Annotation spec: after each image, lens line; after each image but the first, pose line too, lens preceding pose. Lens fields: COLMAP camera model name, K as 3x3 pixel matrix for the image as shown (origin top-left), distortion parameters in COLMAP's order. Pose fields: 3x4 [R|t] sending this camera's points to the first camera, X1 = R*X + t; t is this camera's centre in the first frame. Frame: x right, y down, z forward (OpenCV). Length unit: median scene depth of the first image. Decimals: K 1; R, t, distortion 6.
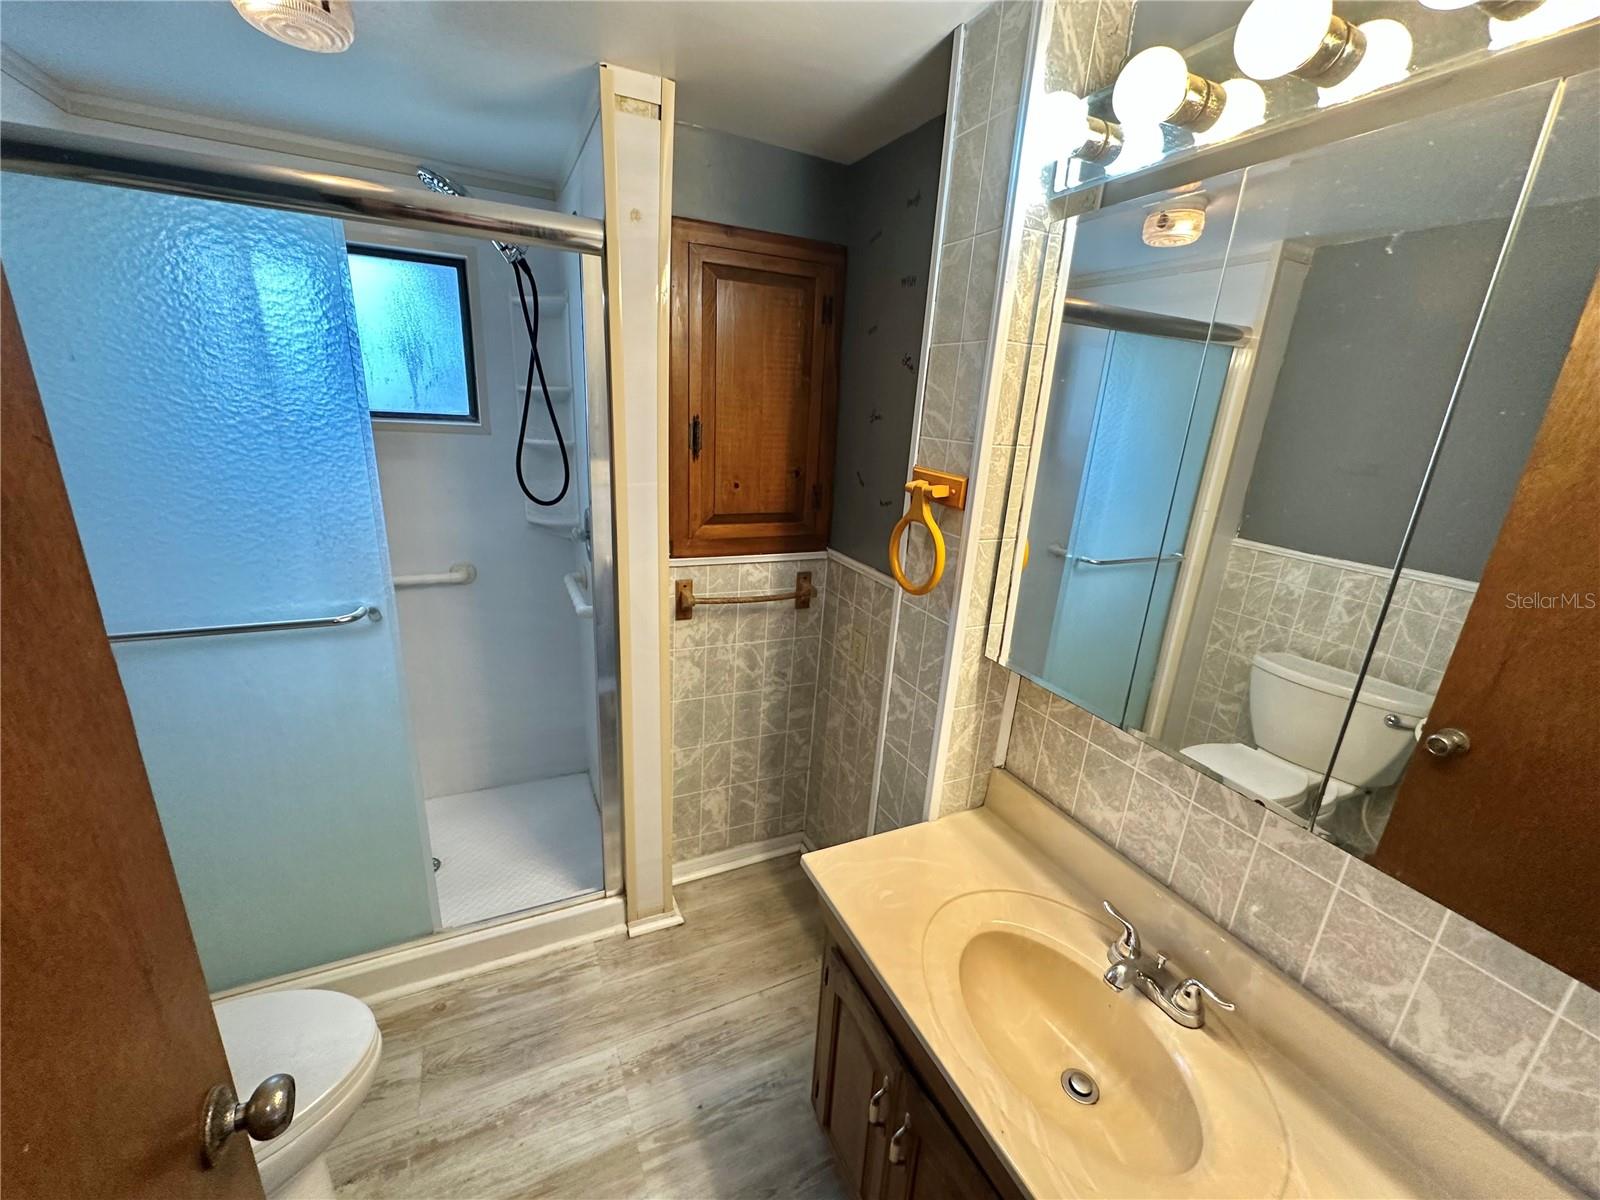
lens RADIAL K [[641.5, 0, 797.9], [0, 641.5, 600.9], [0, 0, 1]] dist [-0.002400, 0.001045]
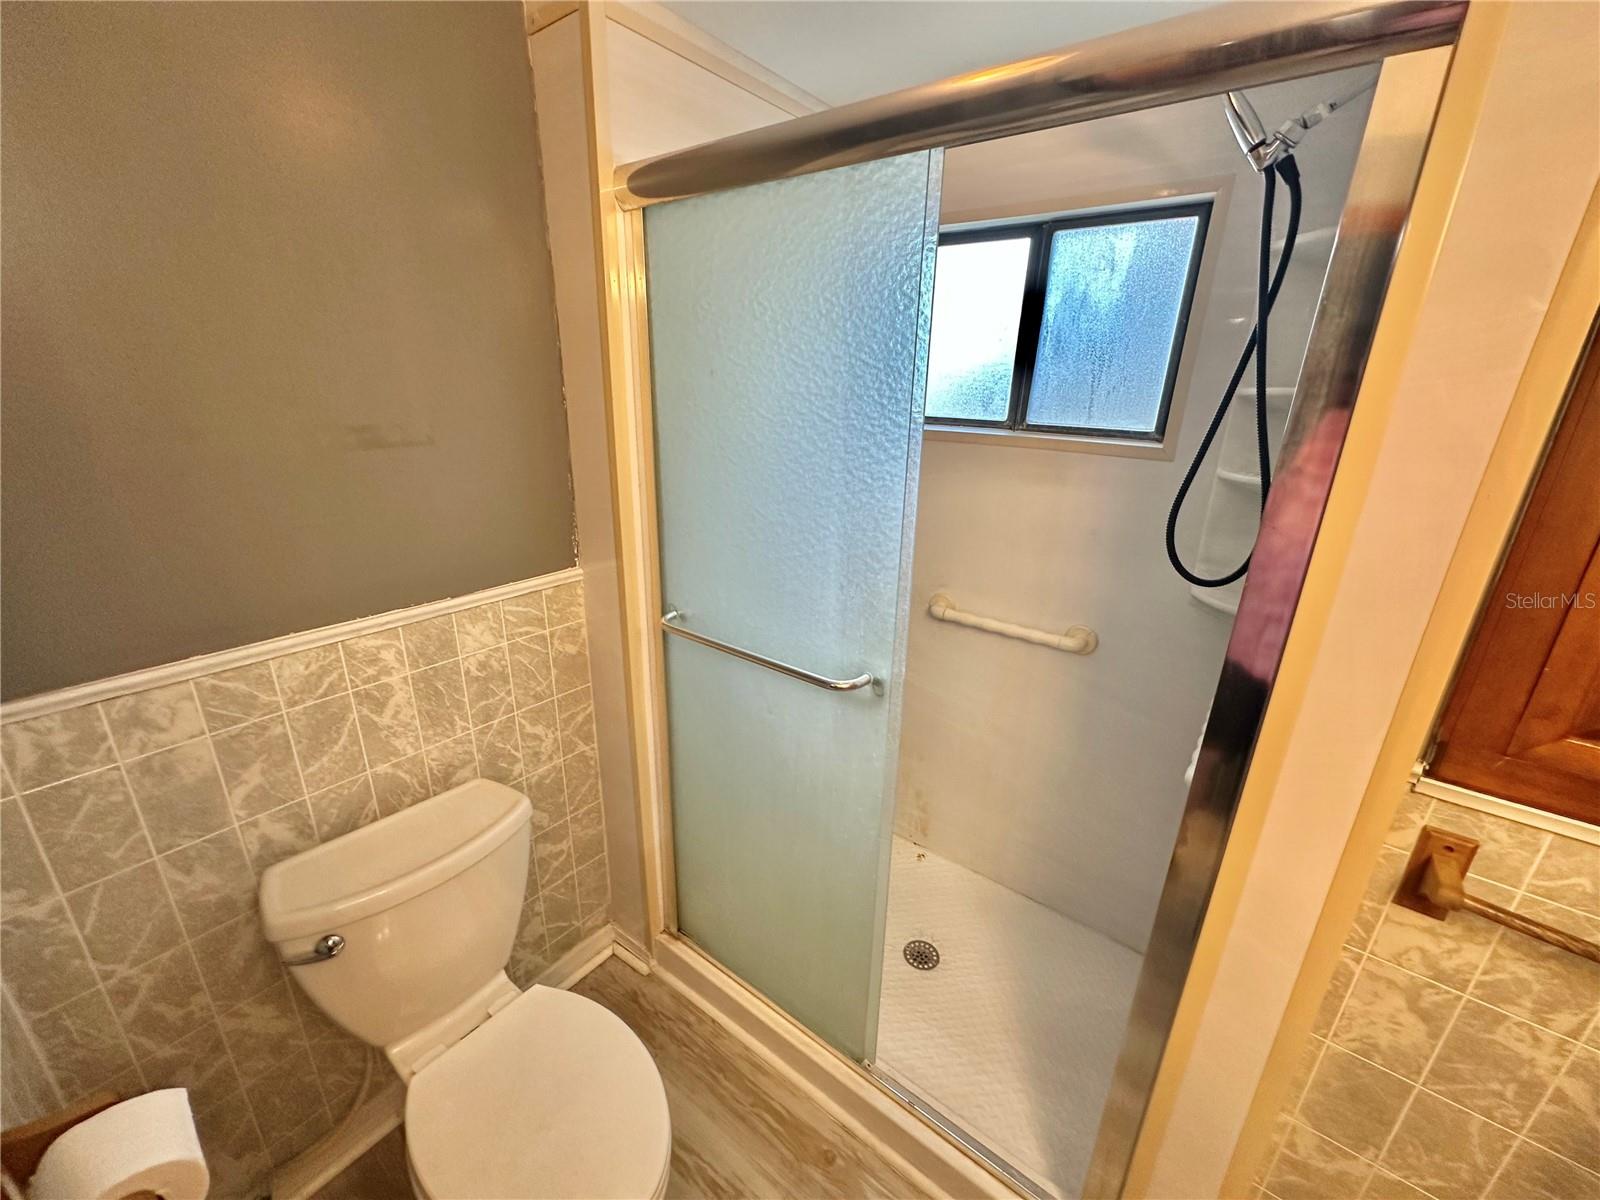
lens RADIAL K [[641.5, 0, 798.6], [0, 641.5, 600.7], [0, 0, 1]] dist [-0.002400, 0.001045]
pose [[0.461555, 0.249722, -0.851238, -0.053172], [-0.260931, 0.955330, 0.138778, -0.120692], [0.847869, 0.158061, 0.506097, 0.380265]]
